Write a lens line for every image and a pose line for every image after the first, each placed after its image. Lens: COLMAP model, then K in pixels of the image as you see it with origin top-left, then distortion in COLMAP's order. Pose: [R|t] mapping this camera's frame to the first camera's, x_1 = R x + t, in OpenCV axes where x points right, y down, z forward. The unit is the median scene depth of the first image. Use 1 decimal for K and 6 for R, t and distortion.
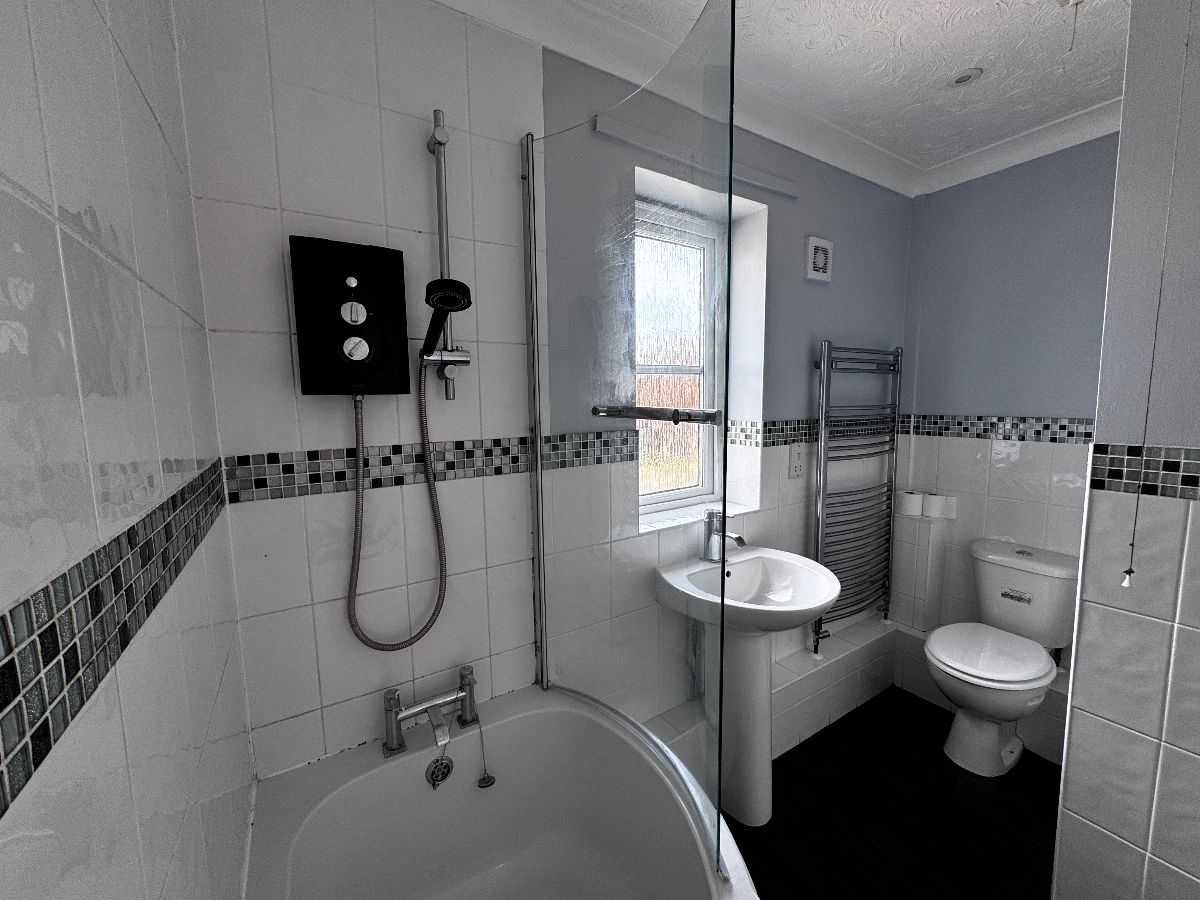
lens RADIAL K [[478.6, 0, 600.4], [0, 478.6, 445.9], [0, 0, 1]] dist [-0.001615, 0.000401]
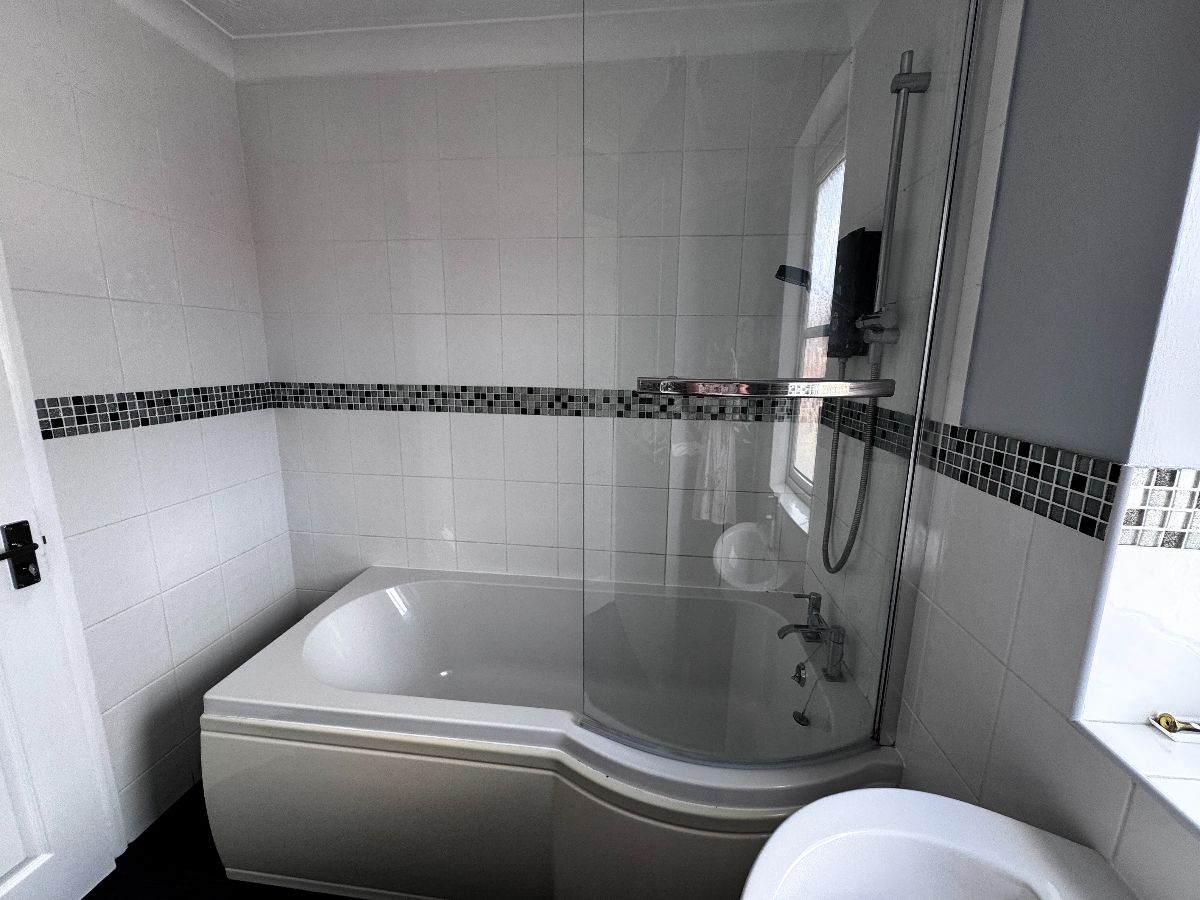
lens RADIAL K [[478.6, 0, 600.4], [0, 478.6, 445.9], [0, 0, 1]] dist [-0.001615, 0.000401]
pose [[-0.627423, 0.150955, -0.763907, 0.650370], [-0.088037, 0.960987, 0.262207, -0.115728], [0.773686, 0.231767, -0.589656, 0.957863]]
